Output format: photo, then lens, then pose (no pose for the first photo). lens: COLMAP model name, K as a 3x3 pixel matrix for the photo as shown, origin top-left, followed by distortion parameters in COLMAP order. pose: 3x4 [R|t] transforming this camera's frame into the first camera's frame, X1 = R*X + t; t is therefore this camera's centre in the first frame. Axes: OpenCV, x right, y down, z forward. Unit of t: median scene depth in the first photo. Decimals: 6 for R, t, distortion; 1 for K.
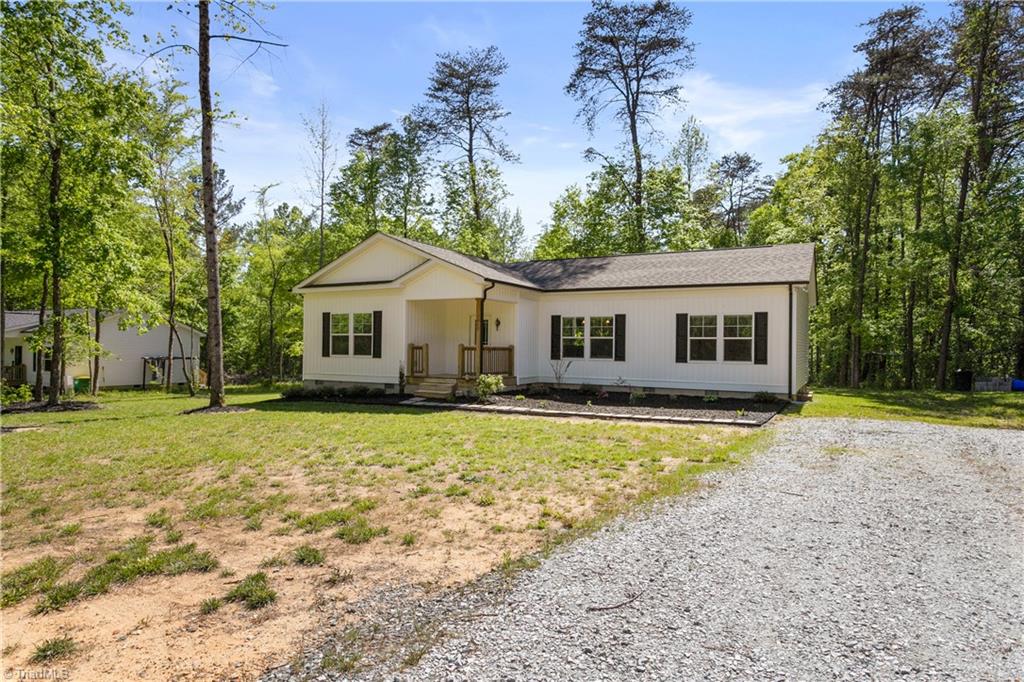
lens RADIAL K [[583.1, 0, 508.5], [0, 583.1, 343.0], [0, 0, 1]] dist [-0.024889, 0.005774]
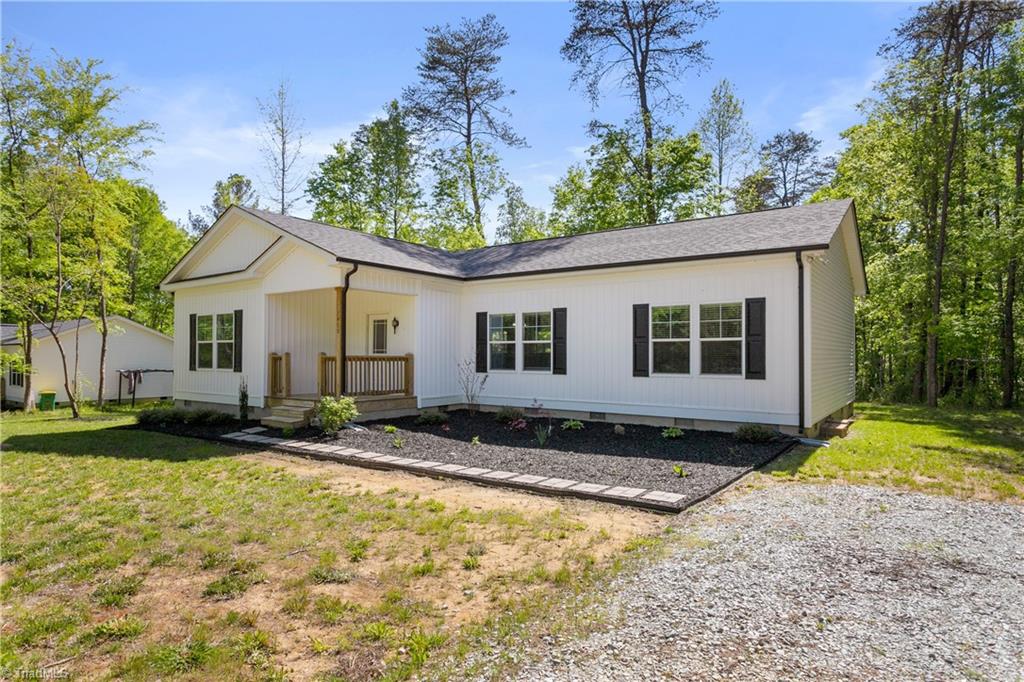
lens RADIAL K [[583.1, 0, 501.8], [0, 583.1, 347.5], [0, 0, 1]] dist [-0.024889, 0.005774]
pose [[0.993026, -0.010797, -0.117403, 0.192409], [0.009828, 0.999913, -0.008824, 0.003689], [0.117488, 0.007609, 0.993045, 0.274153]]
